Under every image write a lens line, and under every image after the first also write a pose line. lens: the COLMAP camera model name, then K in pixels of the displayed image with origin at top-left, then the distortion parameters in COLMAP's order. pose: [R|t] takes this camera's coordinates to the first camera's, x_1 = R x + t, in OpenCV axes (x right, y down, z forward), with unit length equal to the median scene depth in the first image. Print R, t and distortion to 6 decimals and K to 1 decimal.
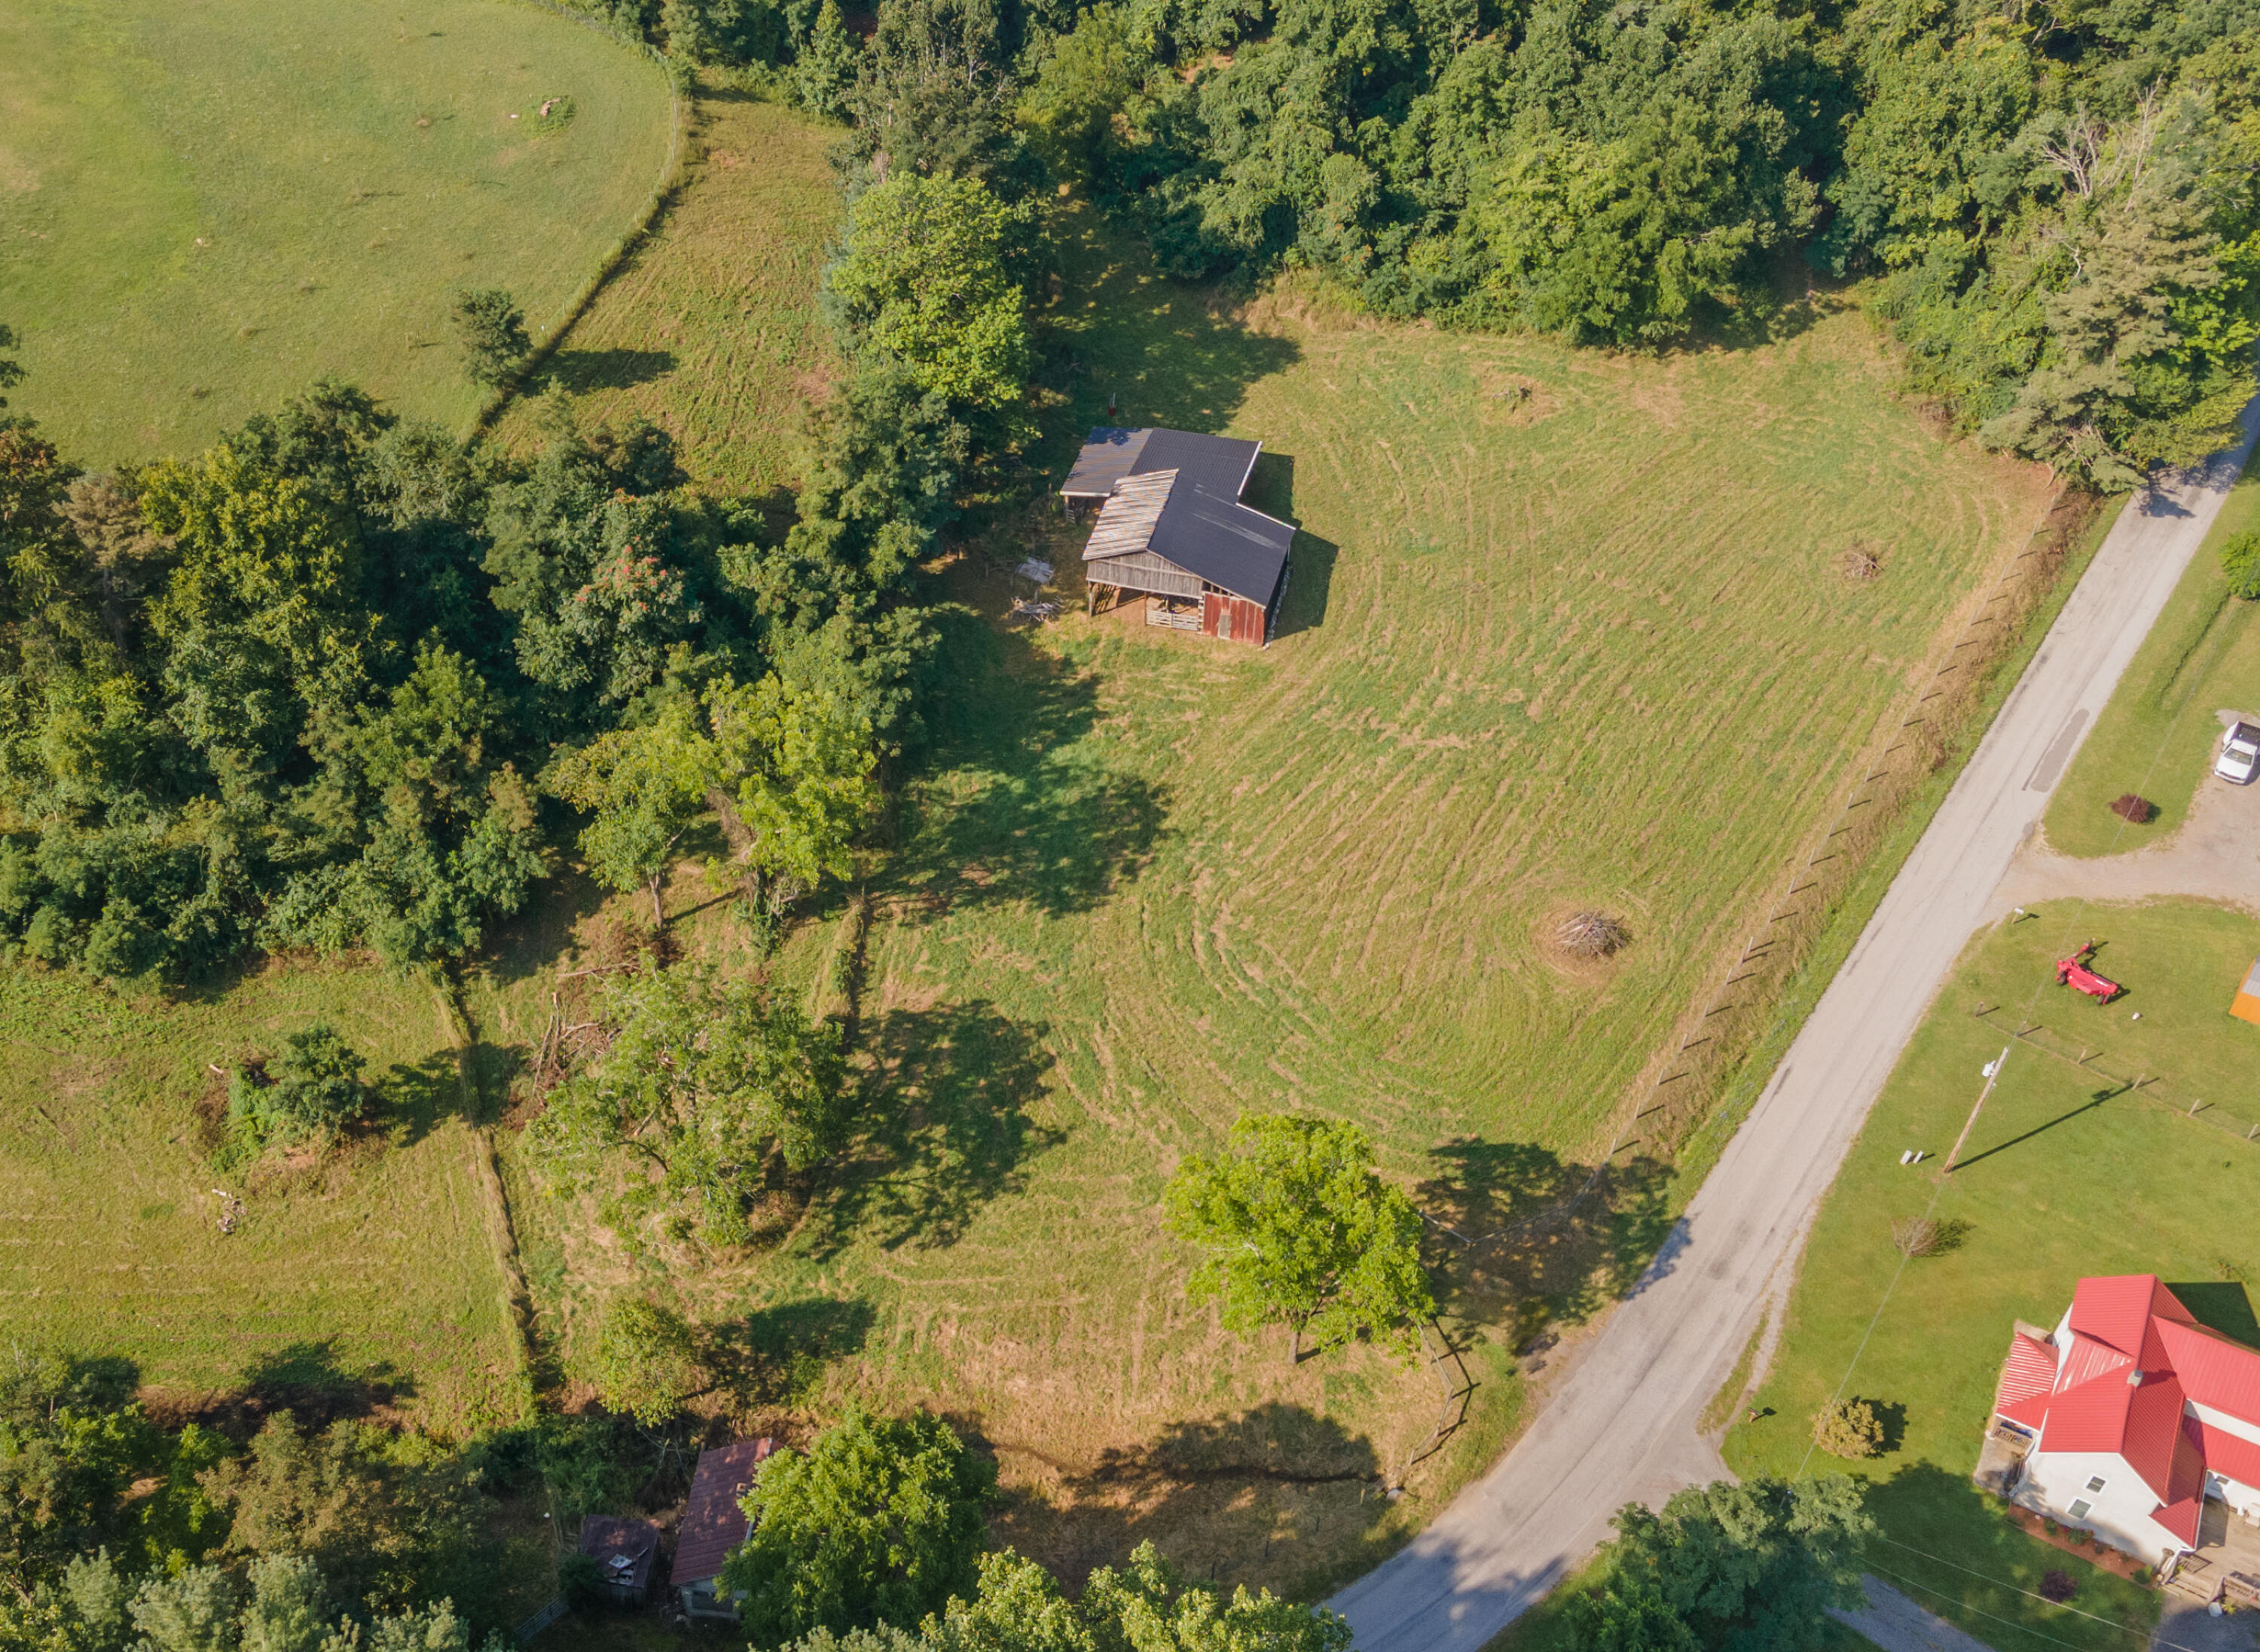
lens RADIAL K [[2124.9, 0, 990.0], [0, 2124.9, 842.7], [0, 0, 1]] dist [0.033935, 0.000000]
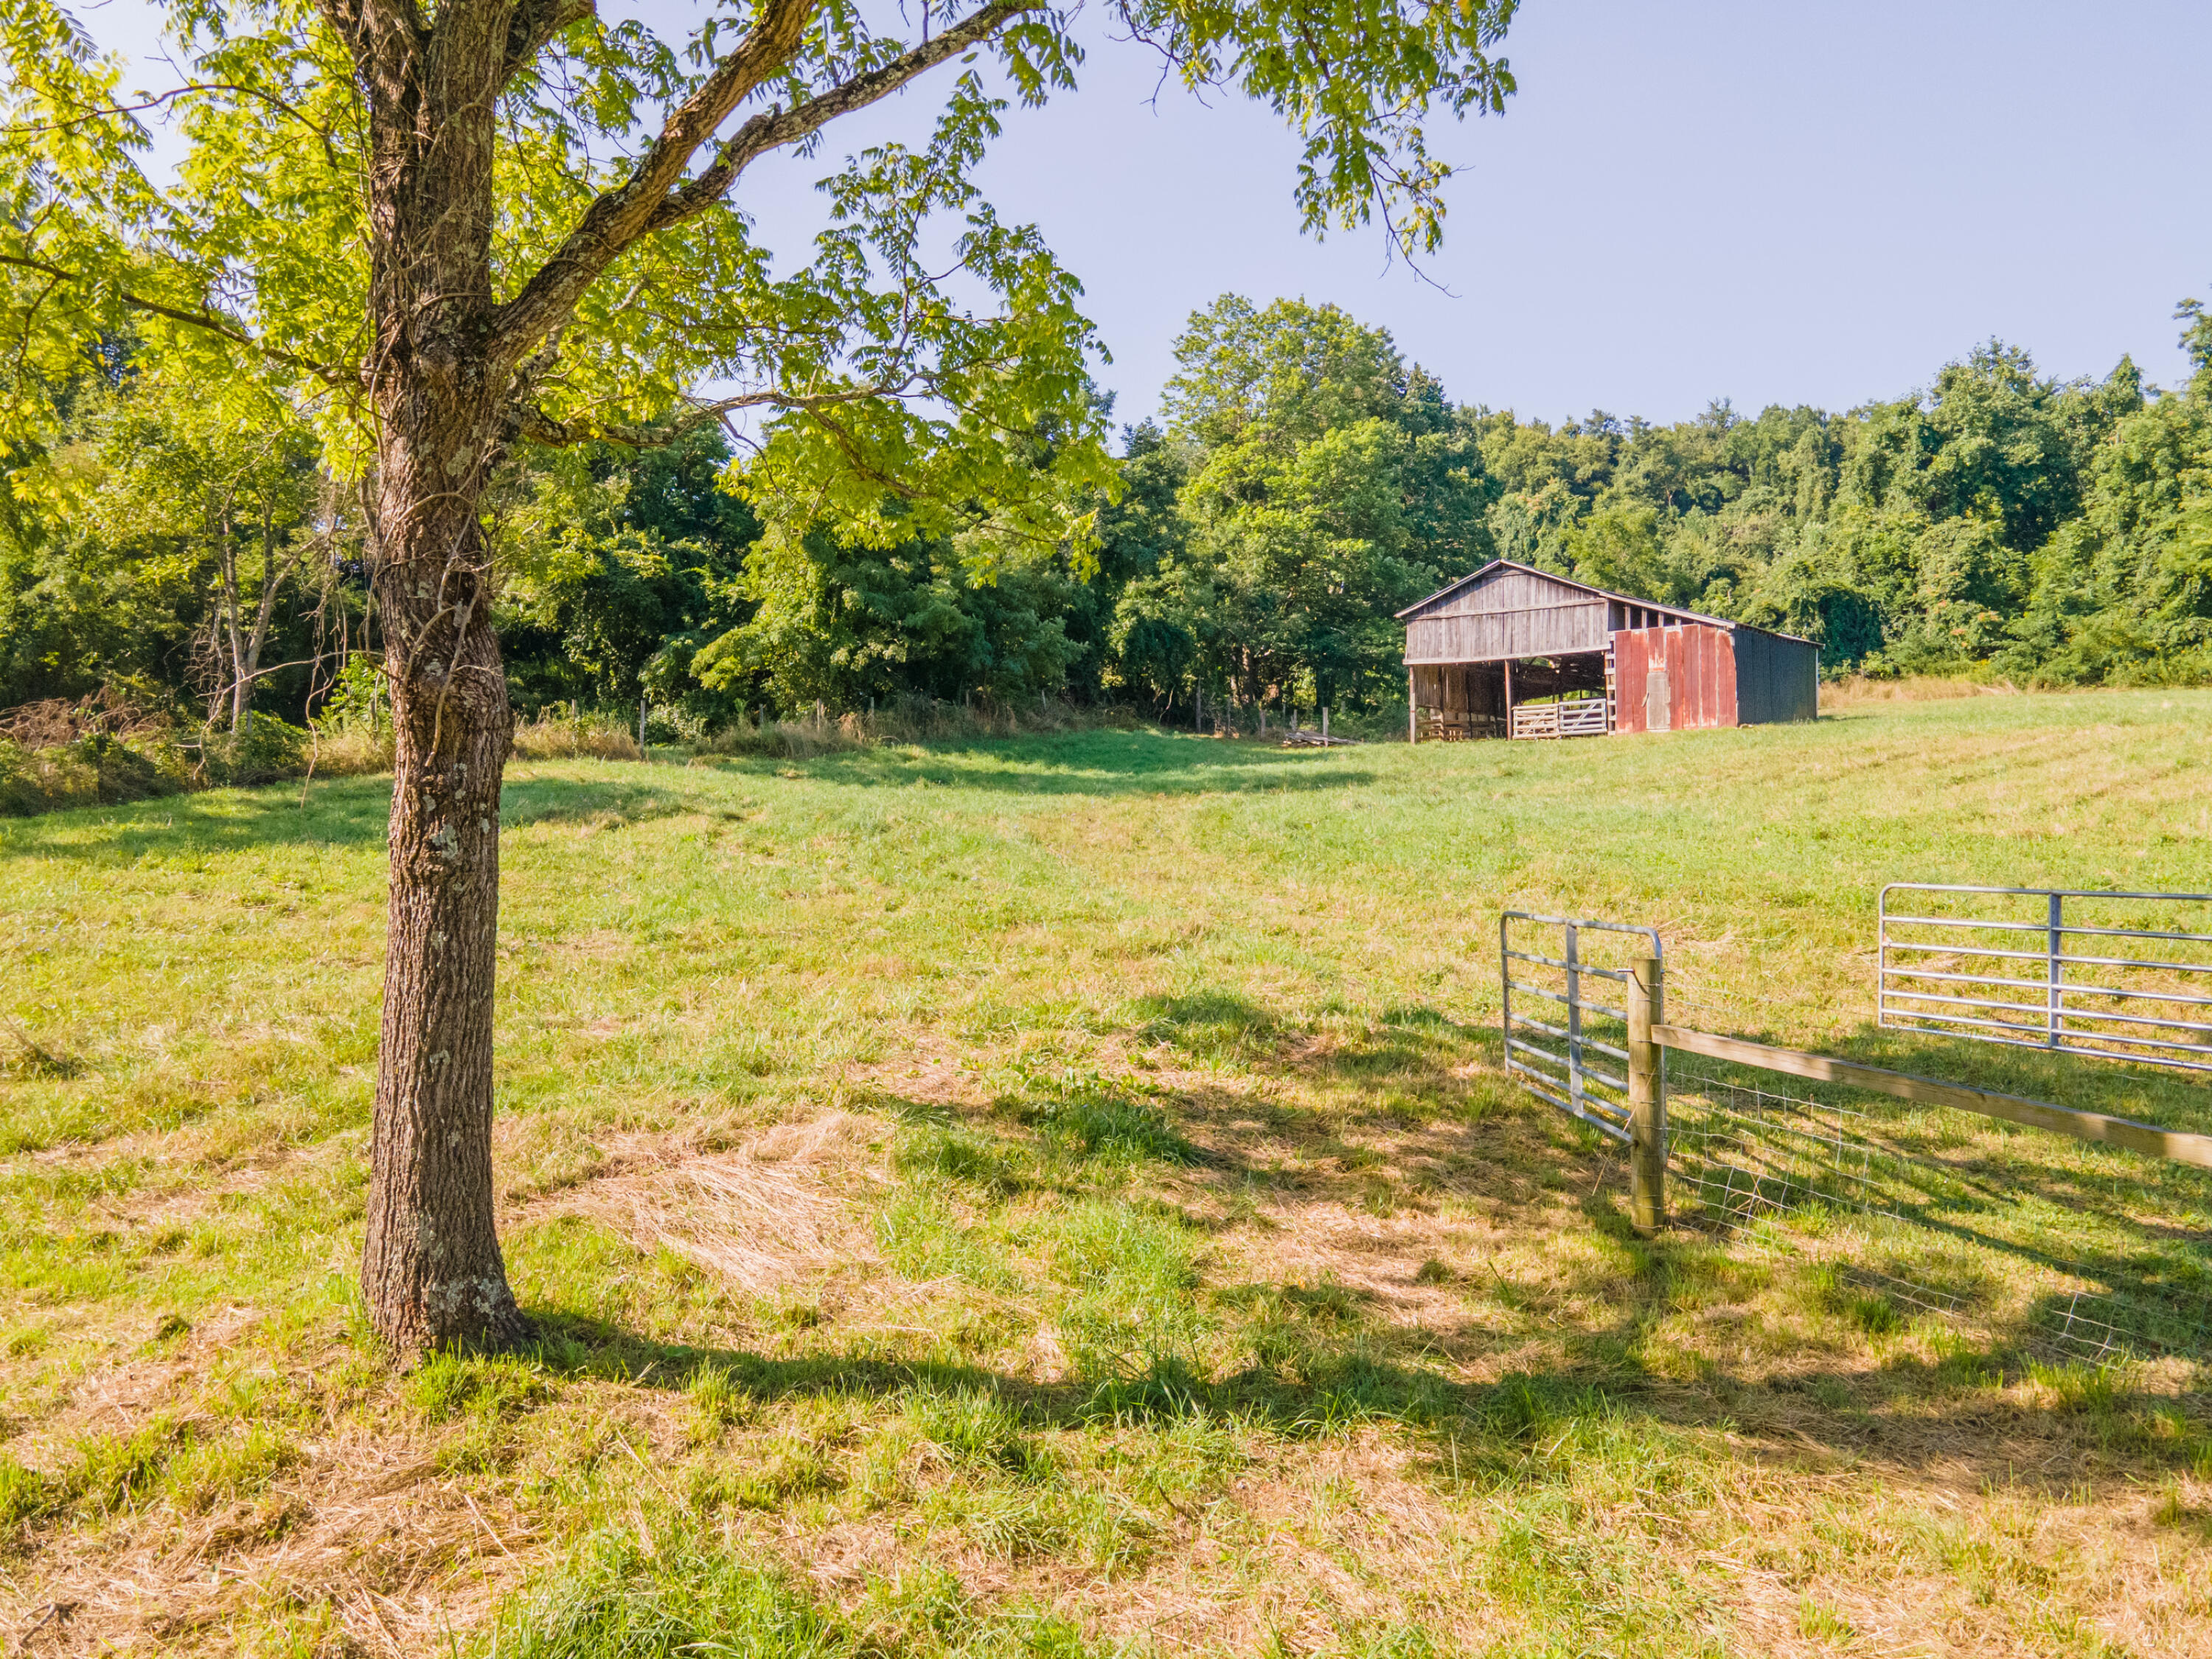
lens RADIAL K [[1621.1, 0, 1109.2], [0, 1621.1, 829.7], [0, 0, 1]] dist [0.017531, 0.043743]
pose [[0.923403, 0.010878, -0.383677, 0.139317], [-0.266306, 0.738024, -0.620001, 0.195556], [0.276419, 0.674687, 0.684391, 0.724122]]
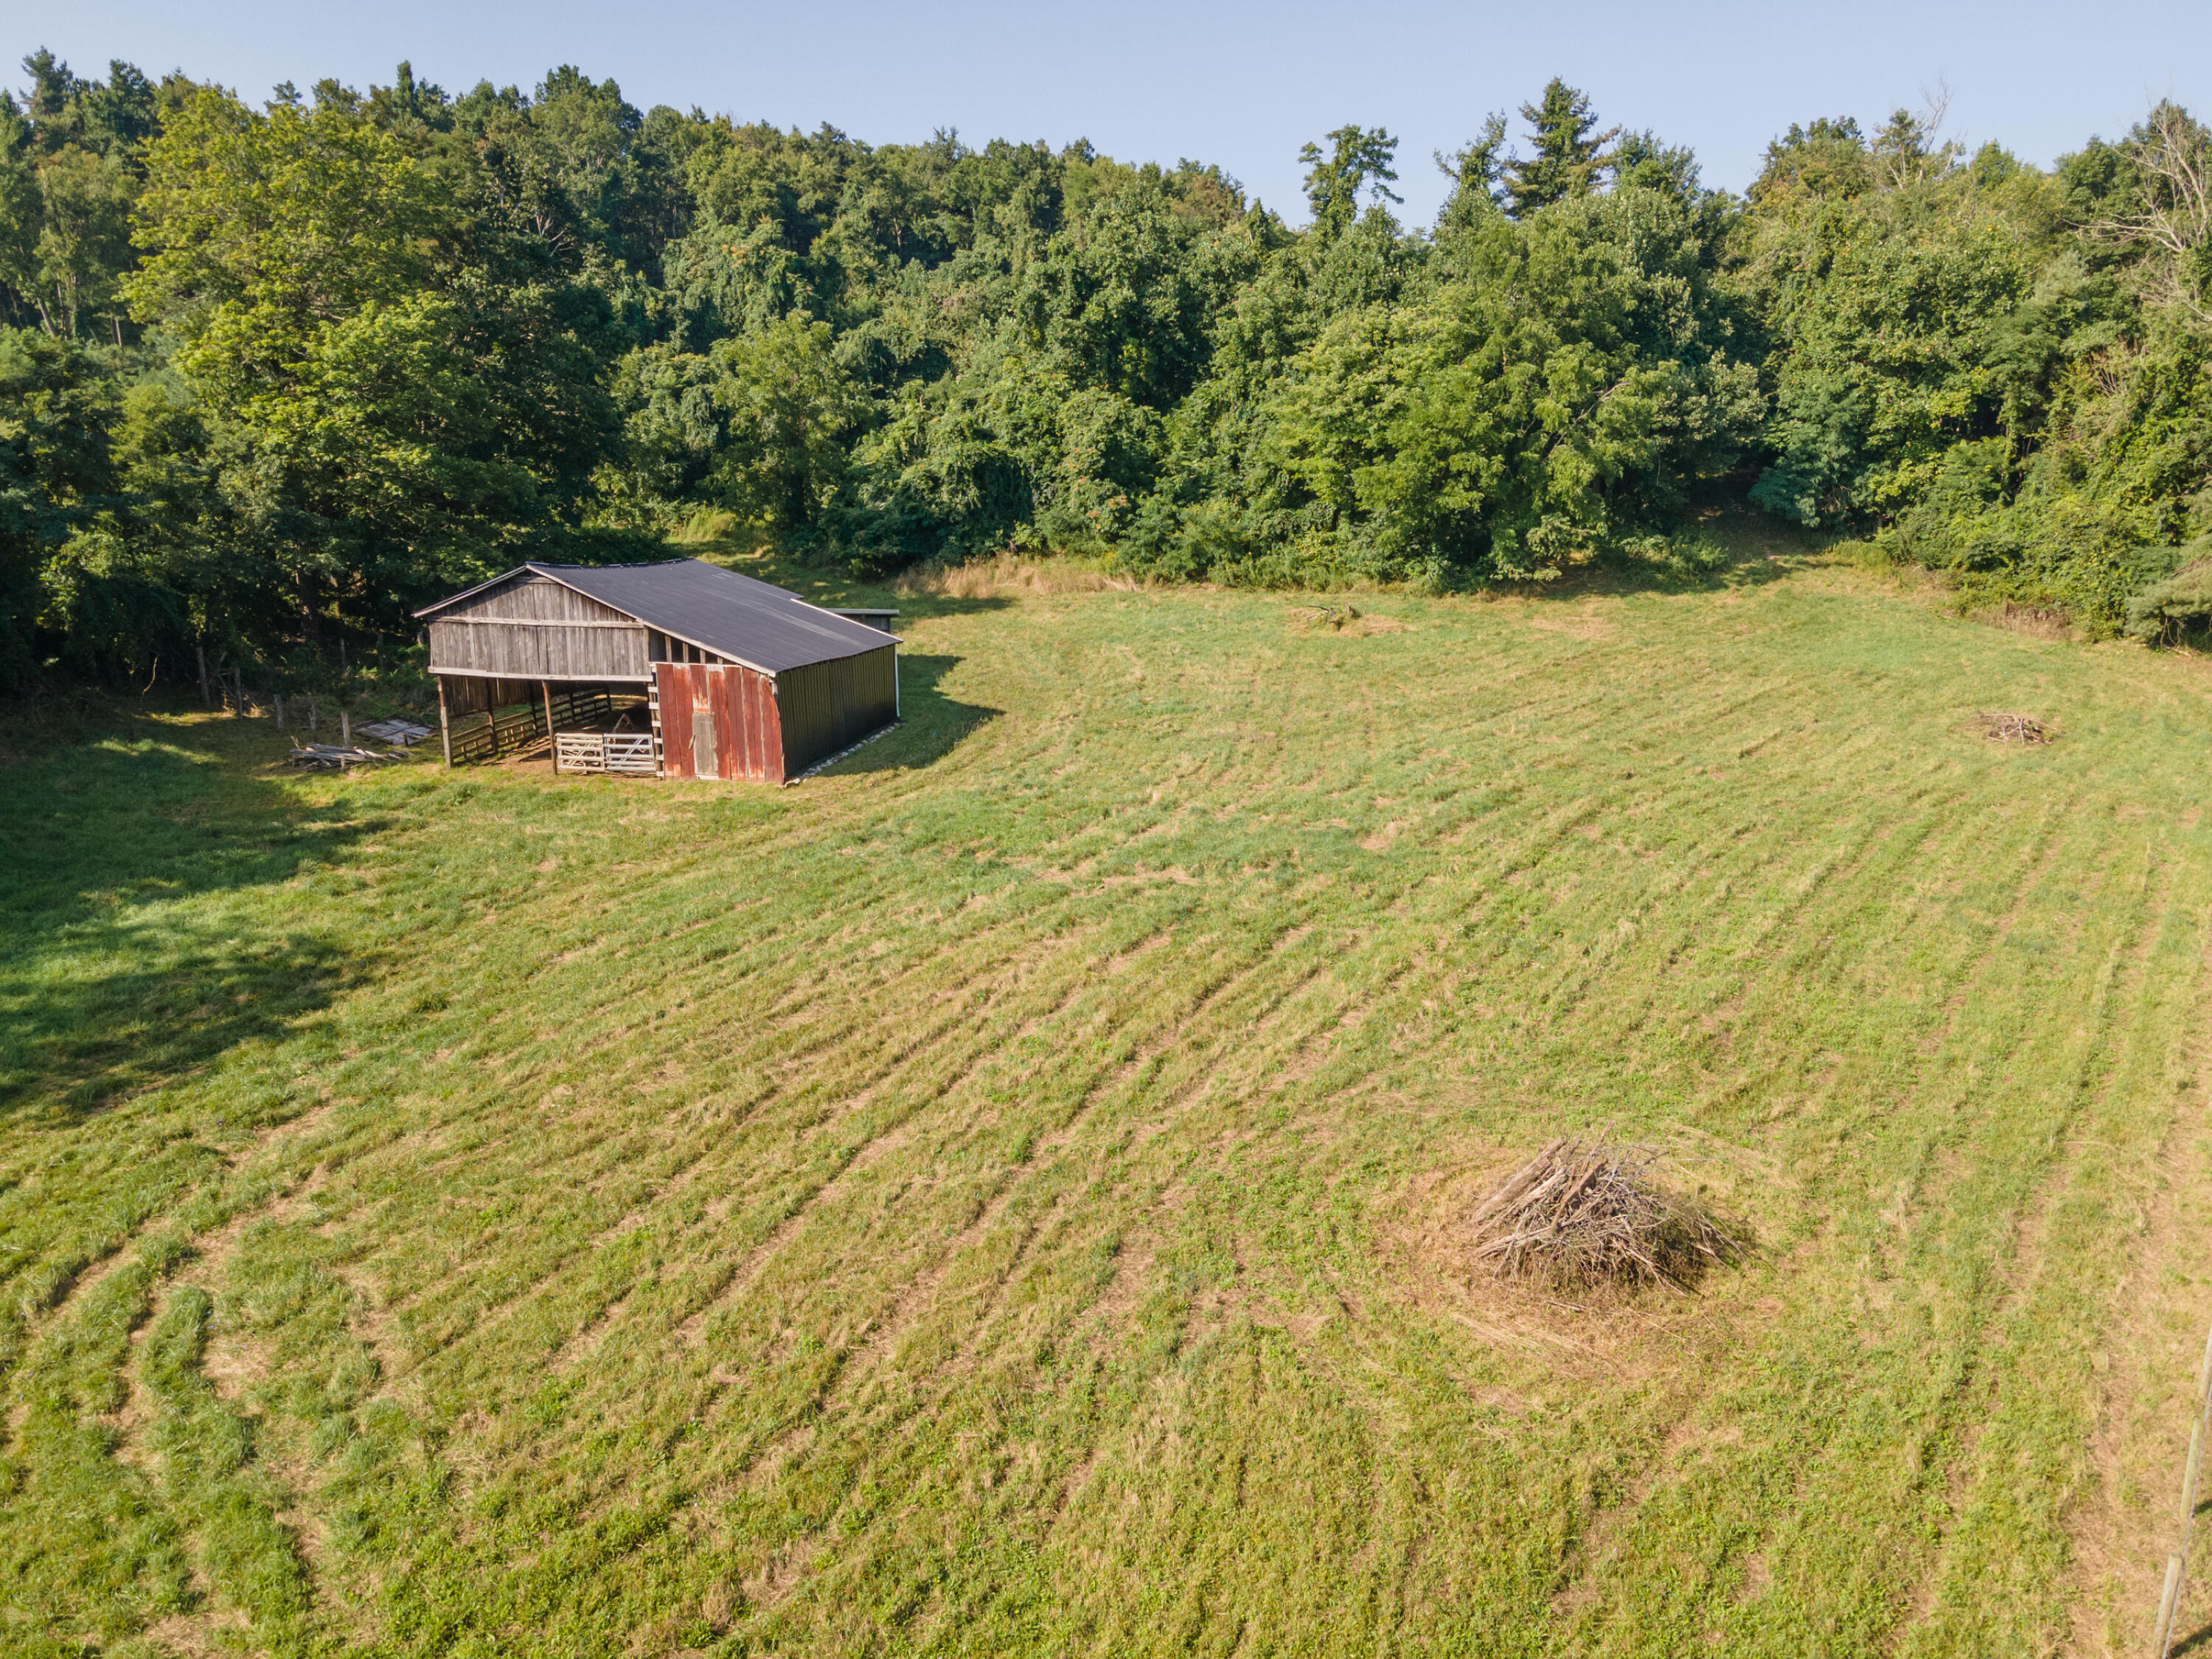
lens RADIAL K [[1621.1, 0, 1112.1], [0, 1621.1, 824.5], [0, 0, 1]] dist [0.017531, 0.043743]
pose [[0.999697, 0.007570, 0.023413, 0.191097], [0.005298, 0.862957, -0.505250, 0.090216], [-0.024030, 0.505221, 0.862656, 0.708700]]
